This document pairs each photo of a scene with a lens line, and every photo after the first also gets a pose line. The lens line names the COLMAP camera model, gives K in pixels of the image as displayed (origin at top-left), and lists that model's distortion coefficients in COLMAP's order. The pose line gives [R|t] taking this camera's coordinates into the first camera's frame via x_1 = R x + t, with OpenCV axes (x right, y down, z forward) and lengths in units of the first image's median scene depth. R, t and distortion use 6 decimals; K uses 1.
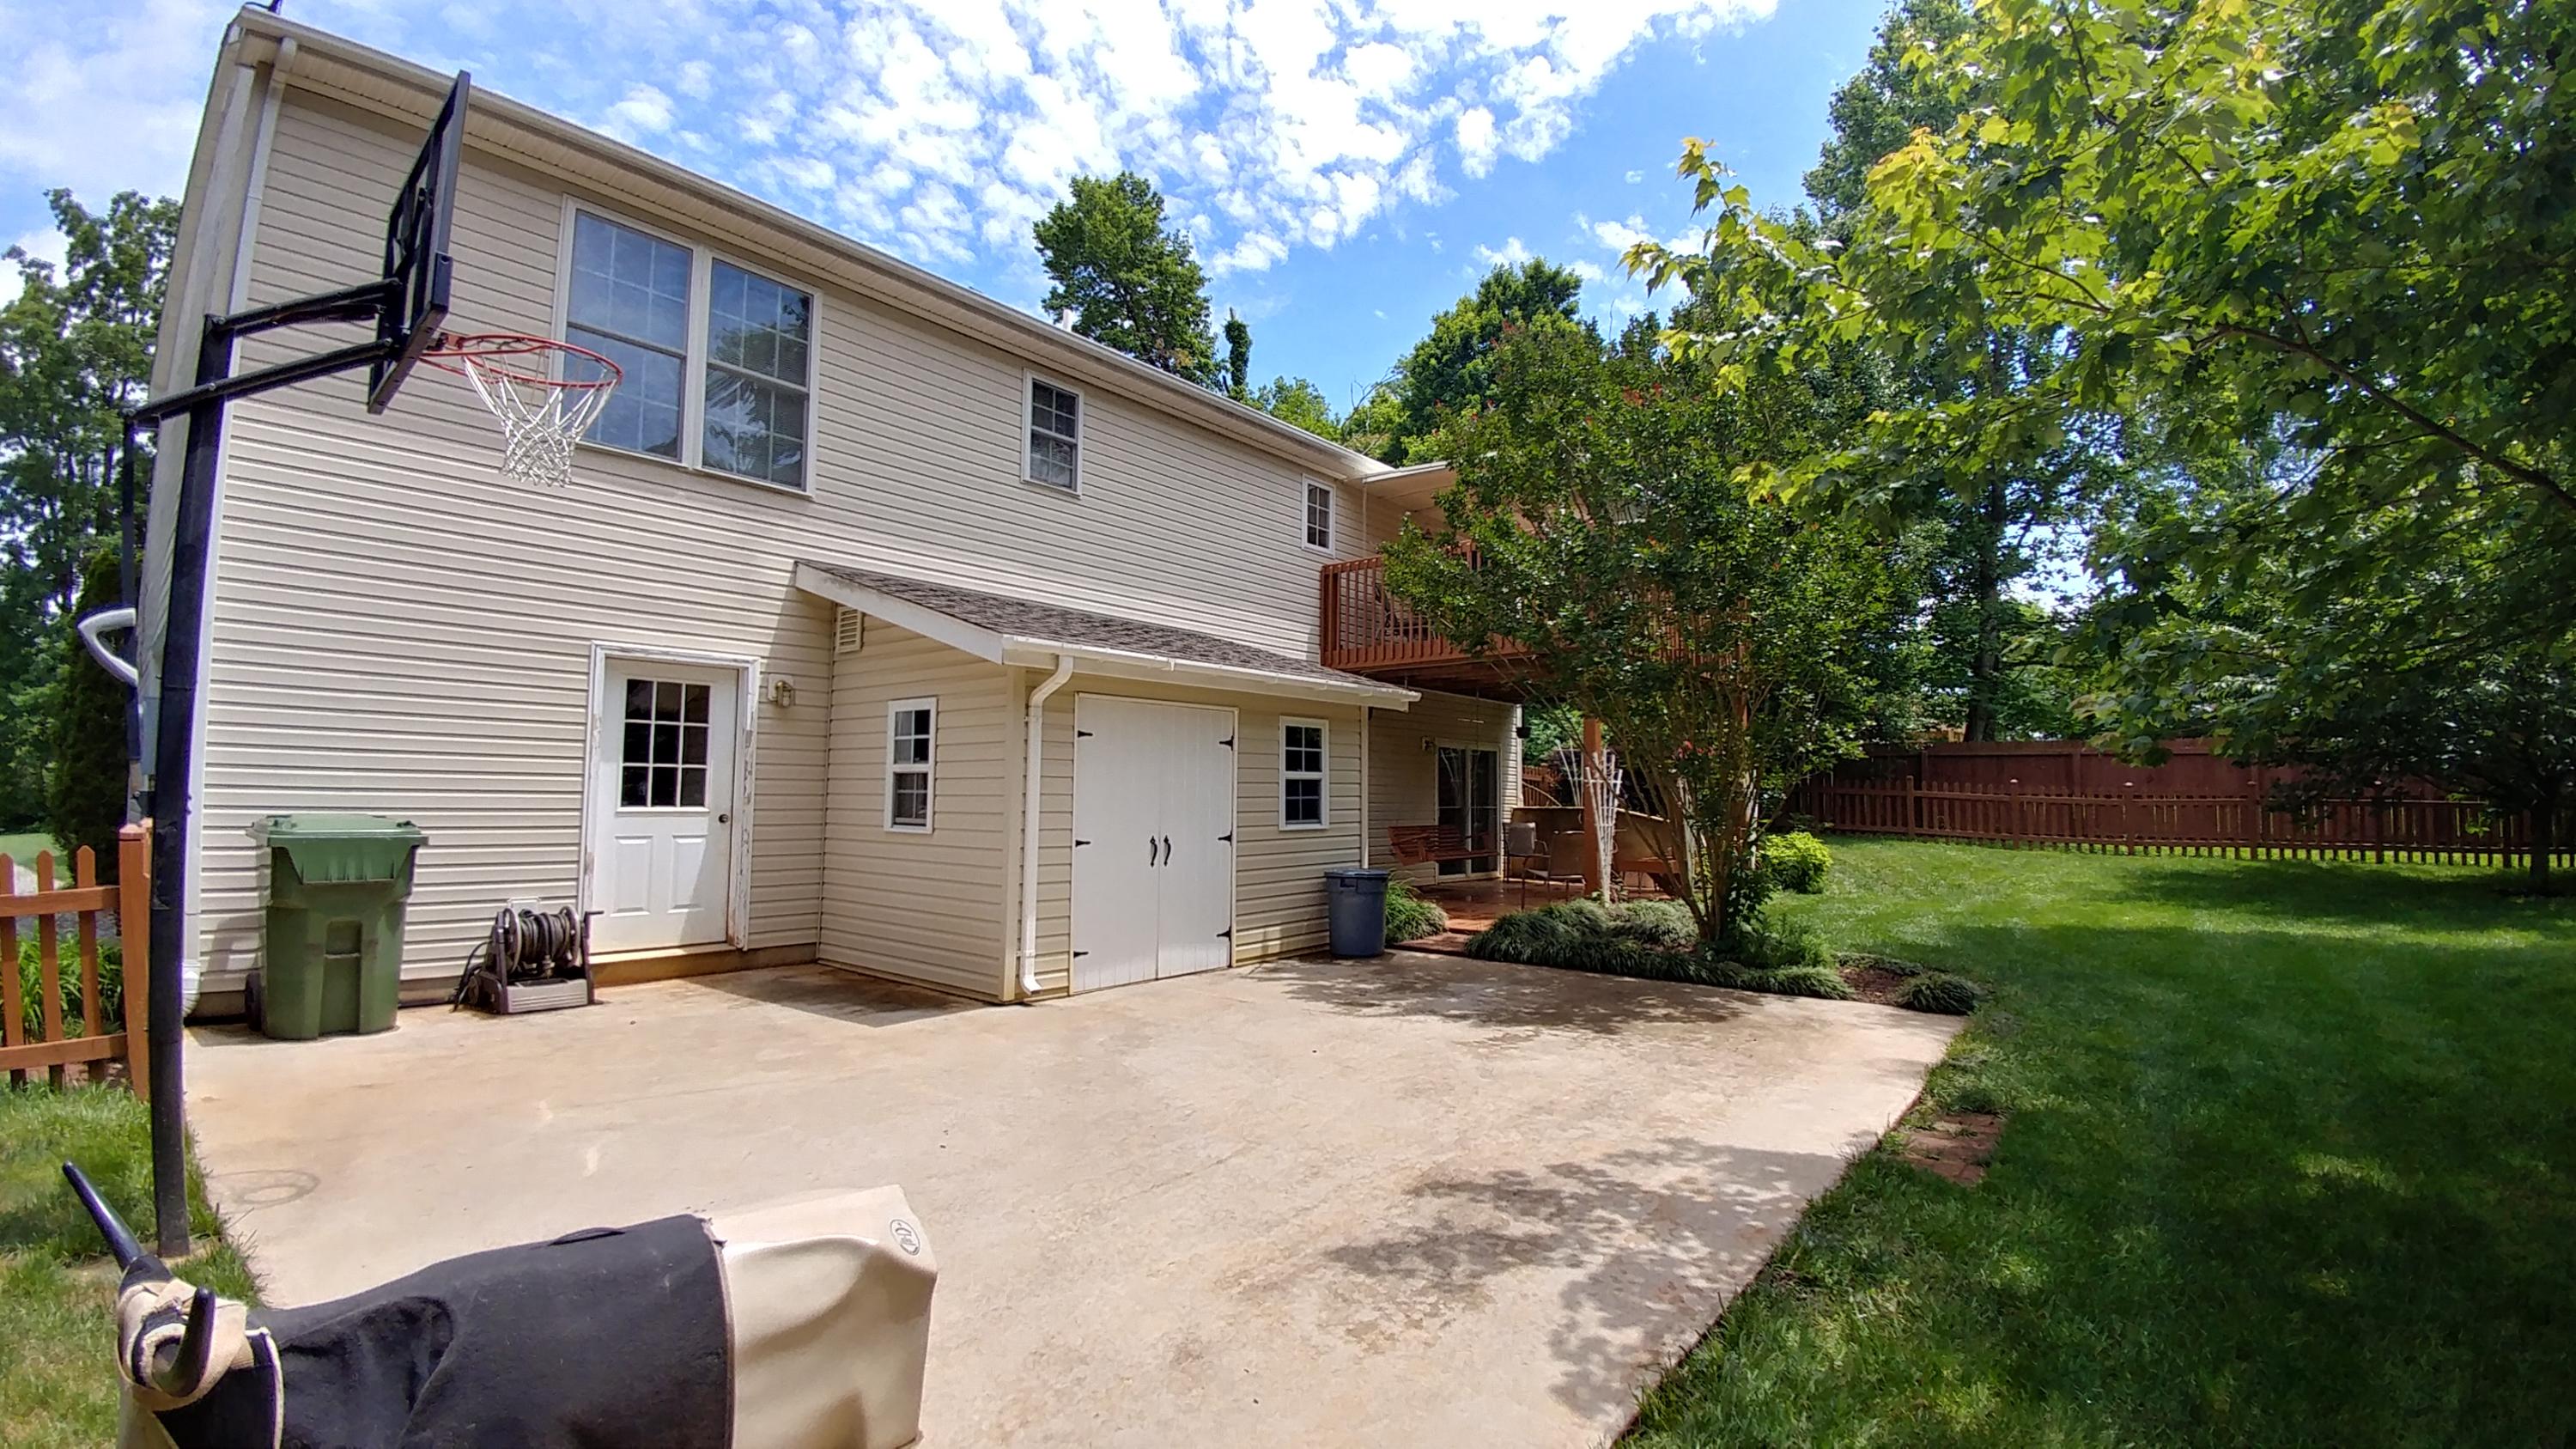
lens RADIAL K [[1069.3, 0, 1295.5], [0, 1069.3, 719.2], [0, 0, 1]] dist [0.015068, -0.017144]
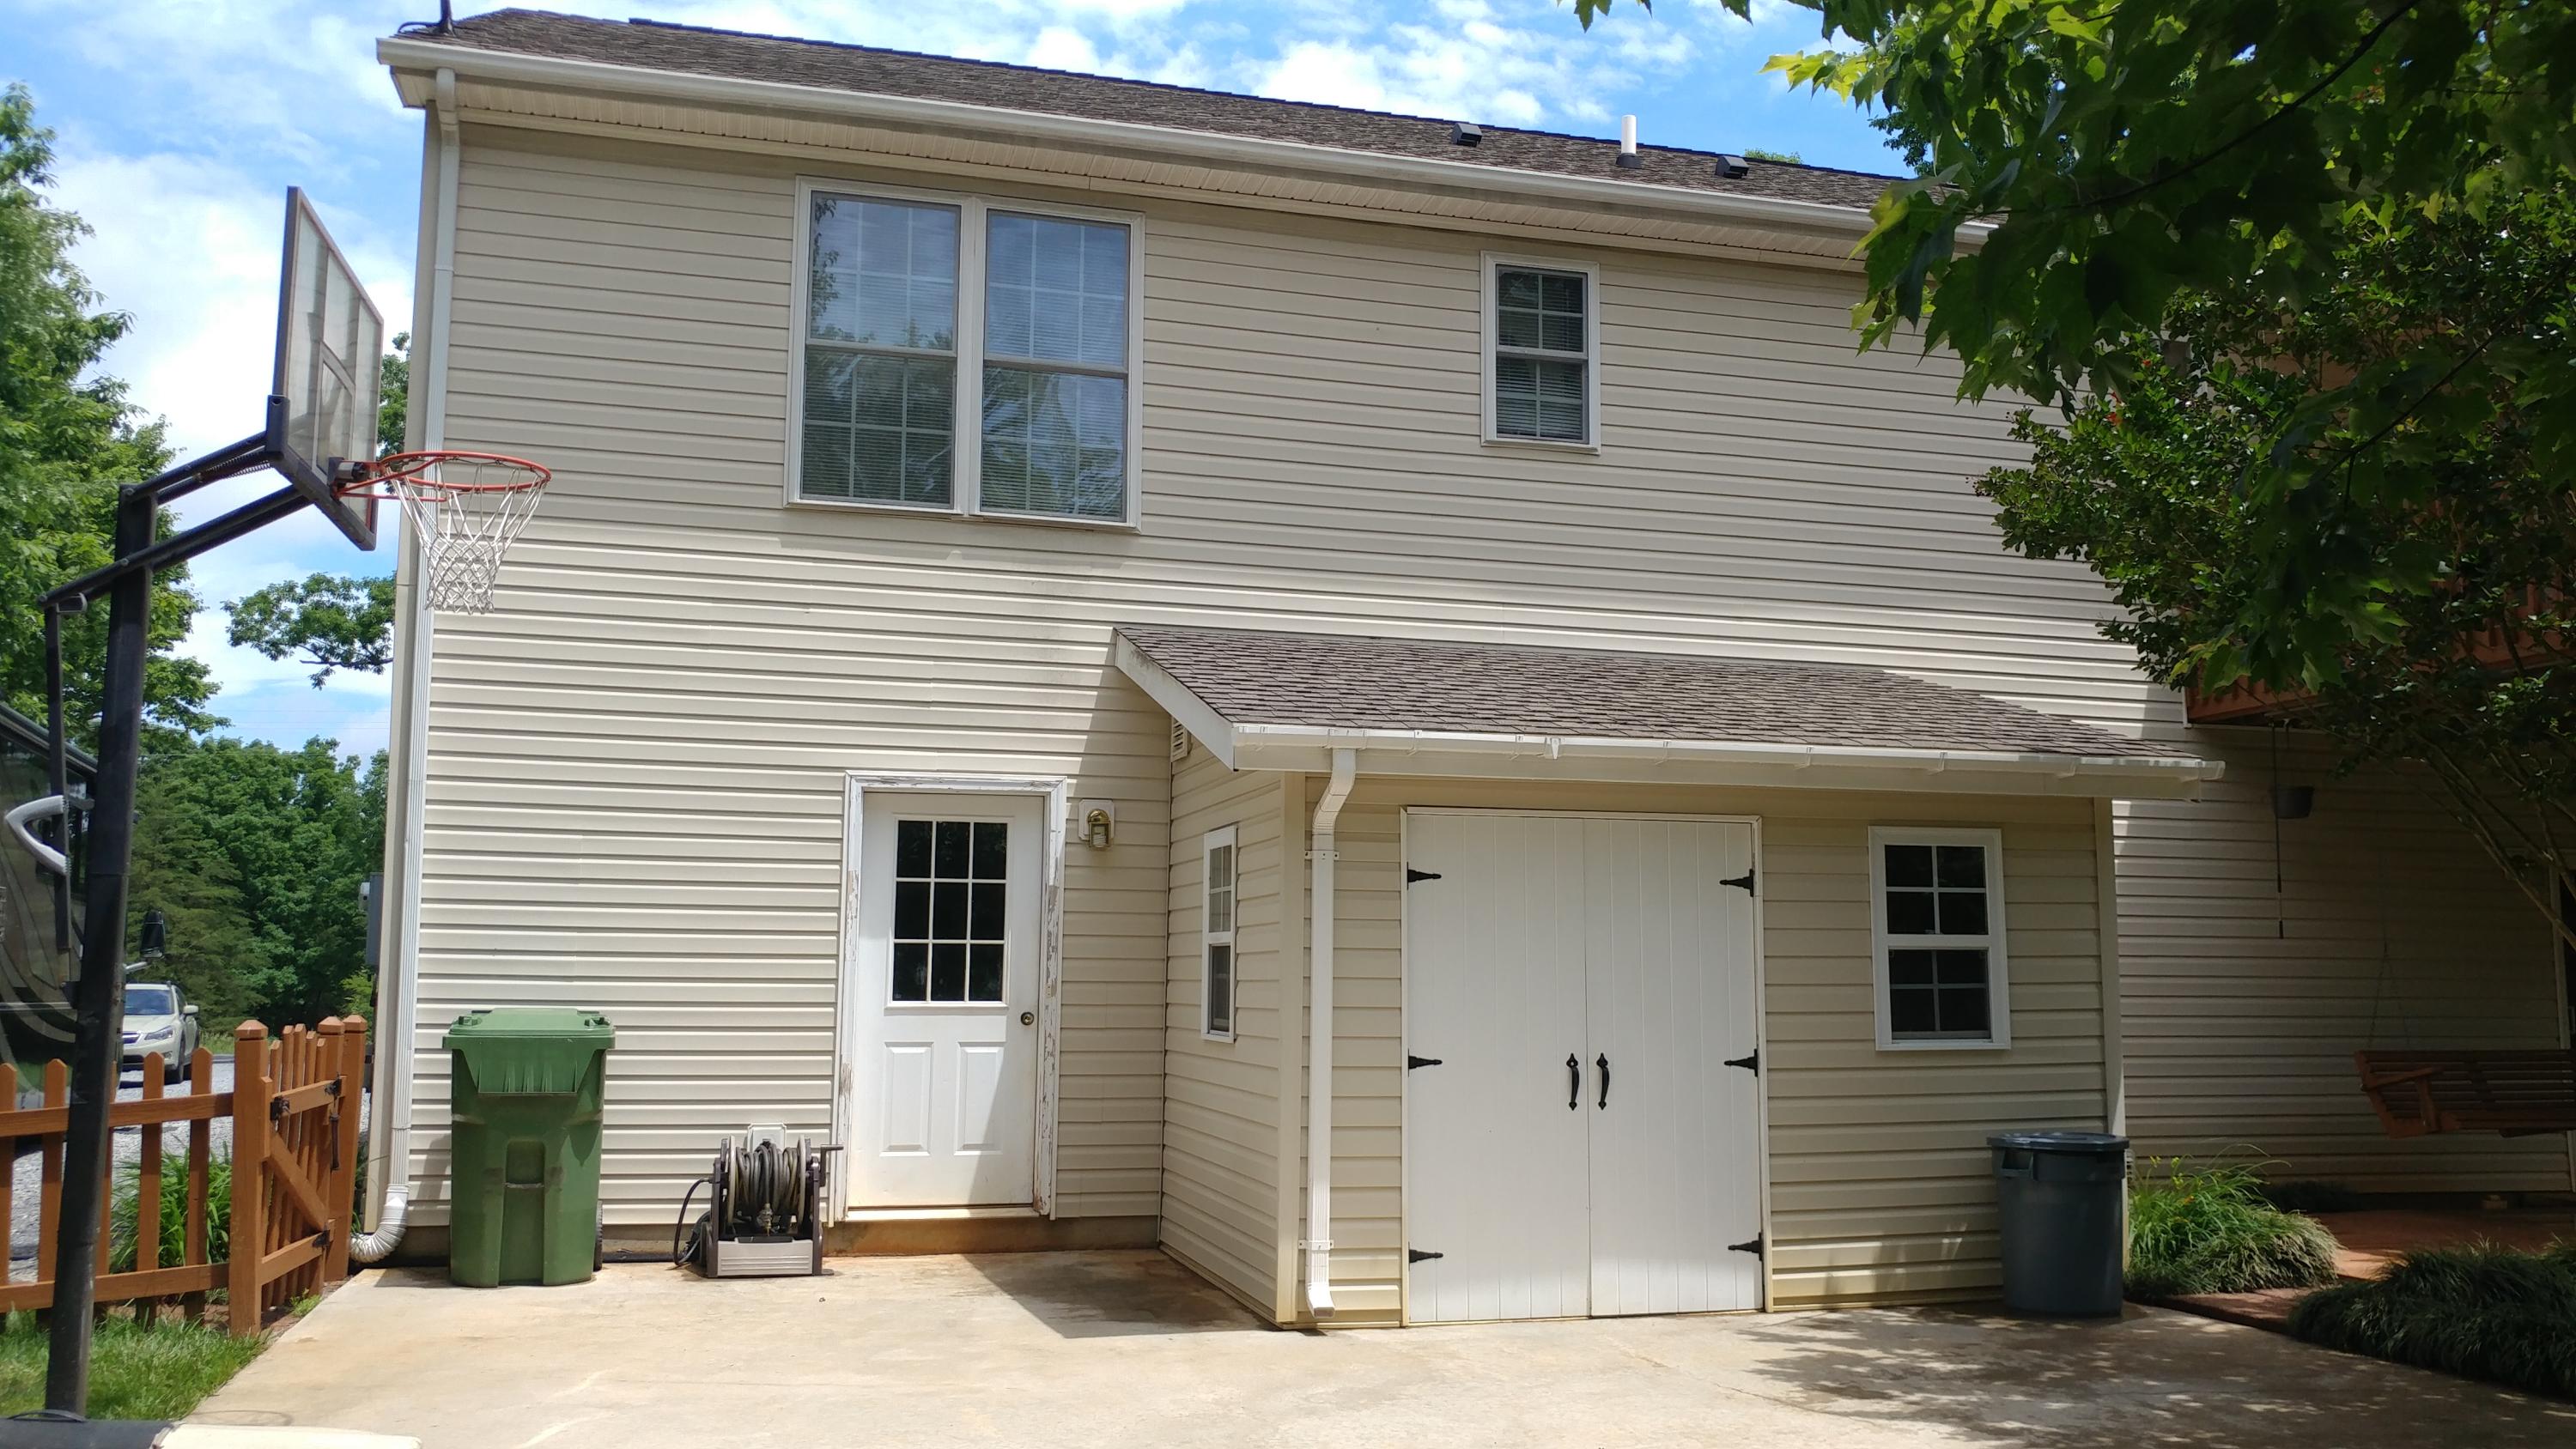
lens RADIAL K [[2074.3, 0, 1288.0], [0, 2074.3, 724.5], [0, 0, 1]] dist [0.093068, -0.182657]
pose [[0.812908, -0.075745, -0.577446, 0.360454], [0.043409, 0.996629, -0.069621, 0.006212], [0.580773, 0.031529, 0.813455, 0.022912]]
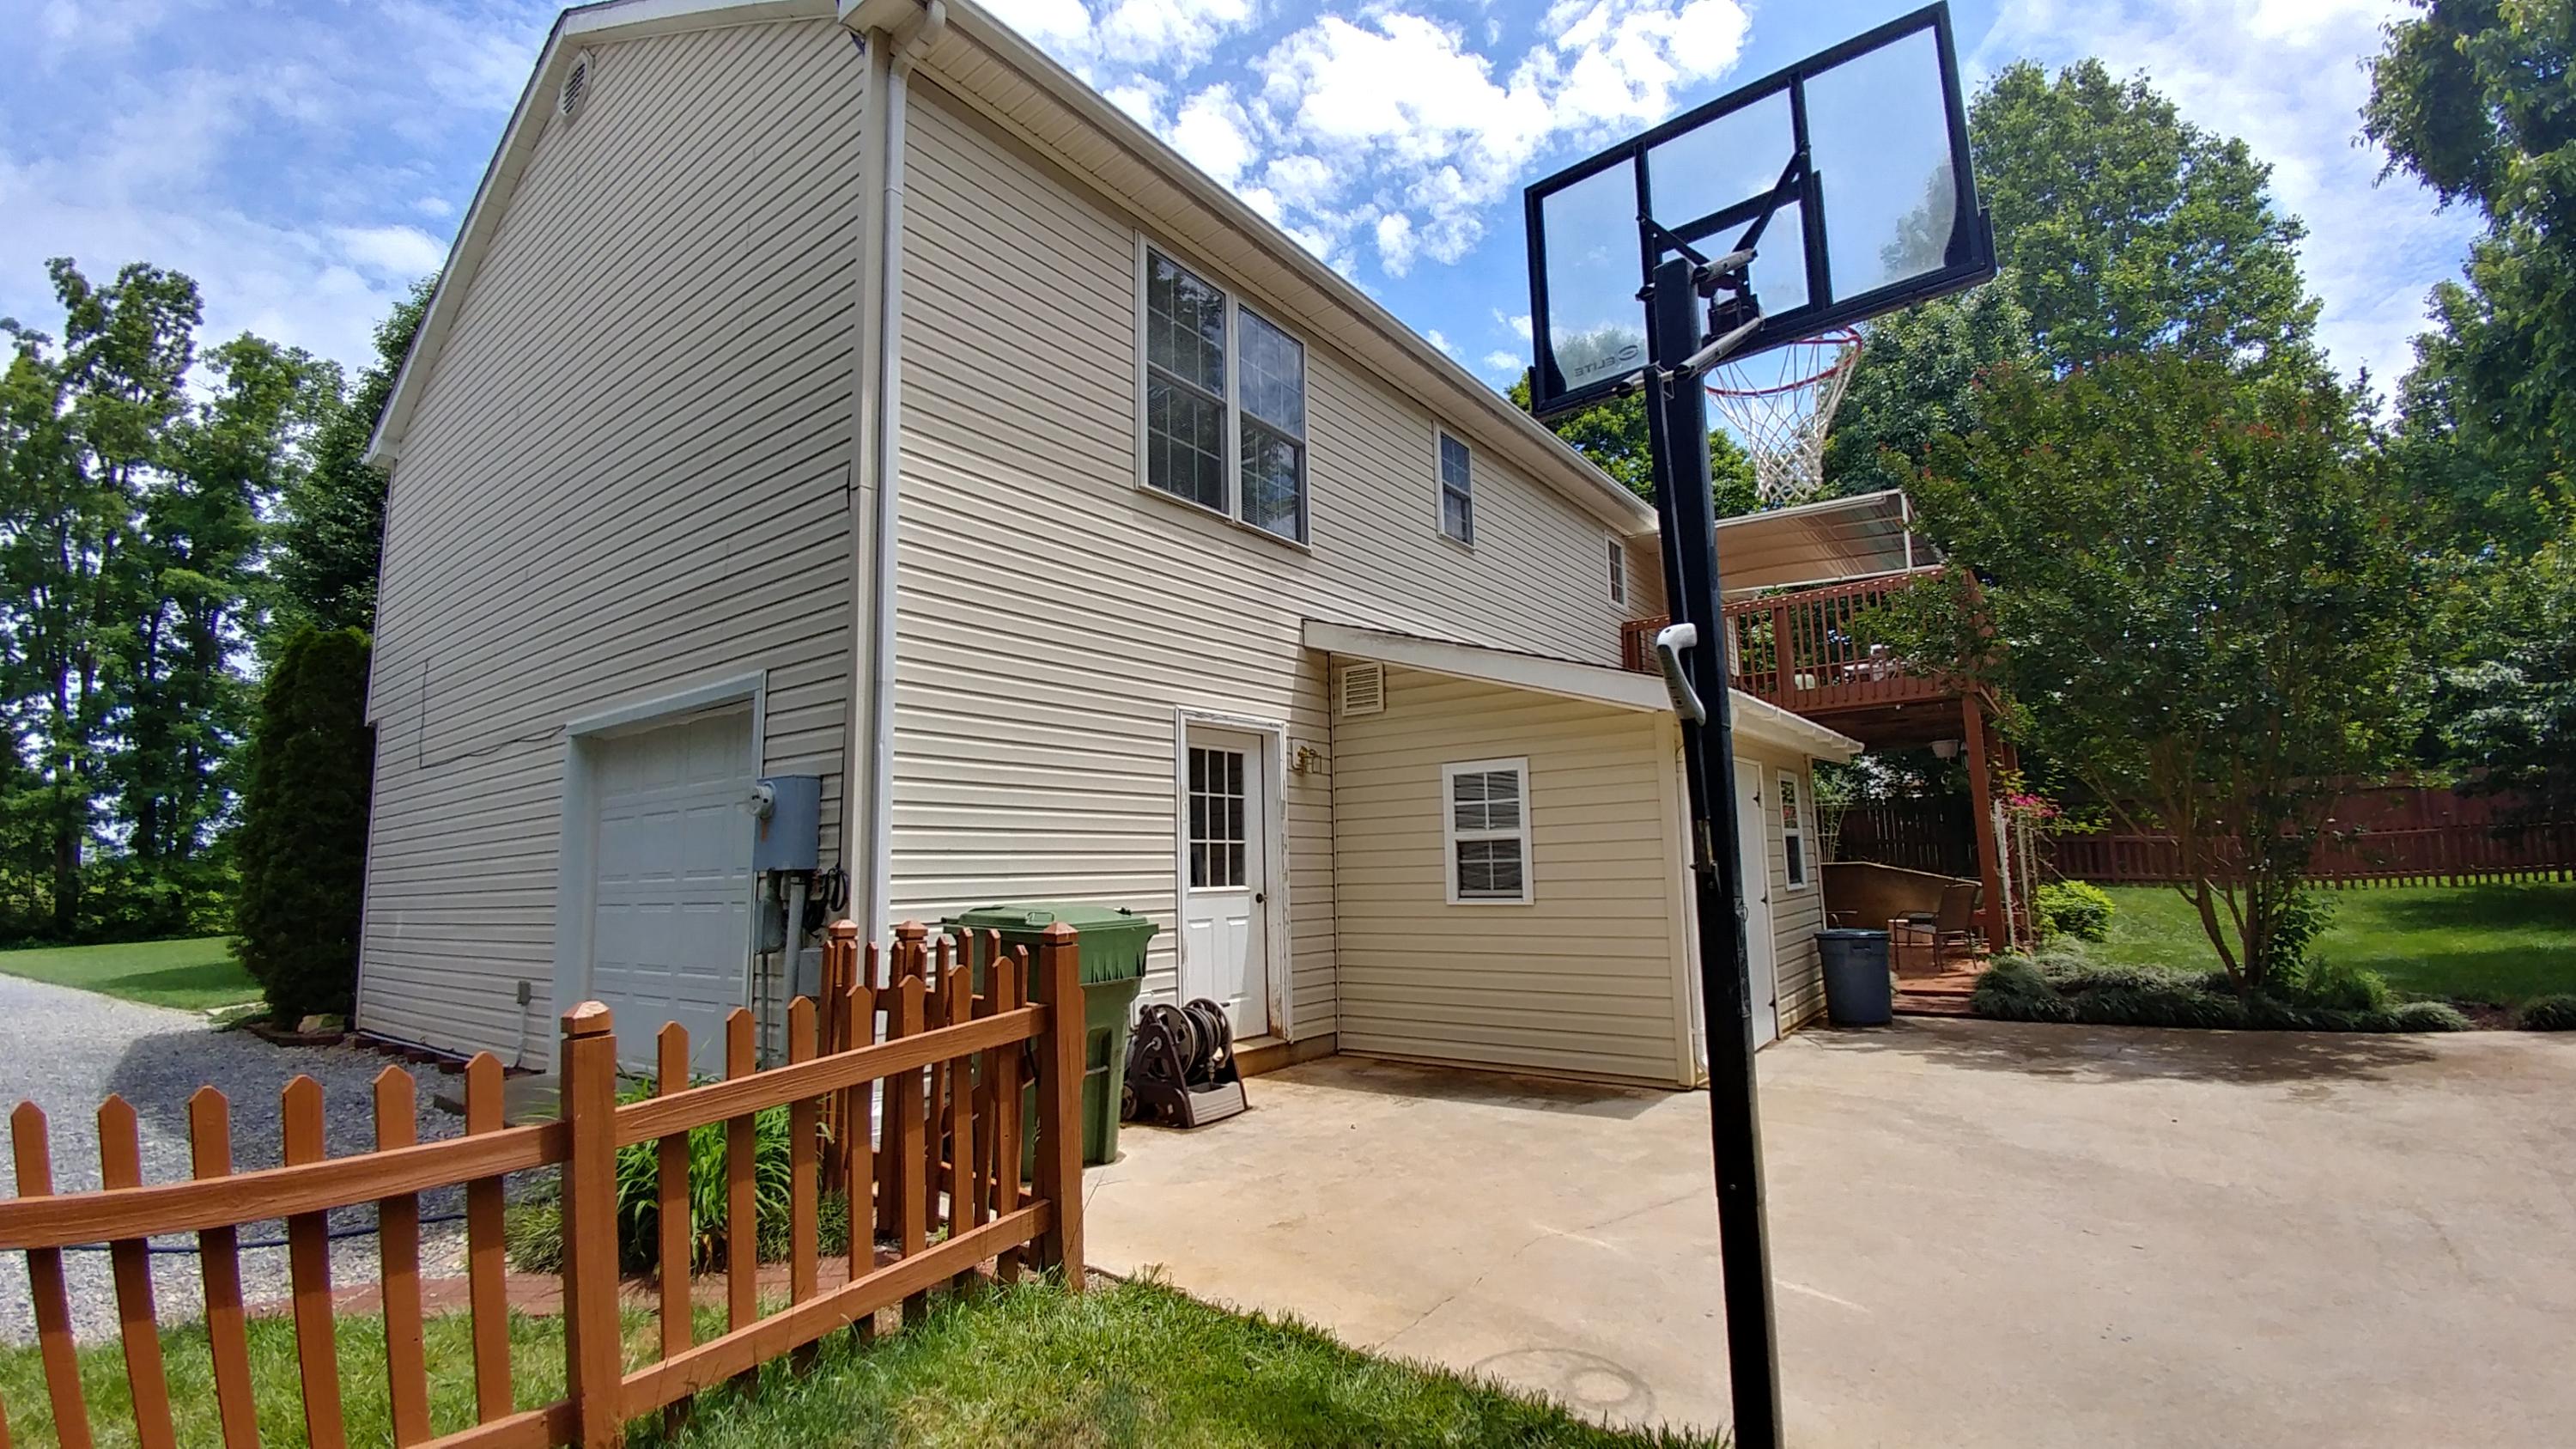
lens RADIAL K [[1051.4, 0, 1290.7], [0, 1051.4, 711.7], [0, 0, 1]] dist [-0.009312, -0.000095]
pose [[0.996626, -0.025425, 0.078041, -0.557593], [0.031245, 0.996747, -0.074295, 0.002043], [-0.075898, 0.076483, 0.994178, 0.092244]]
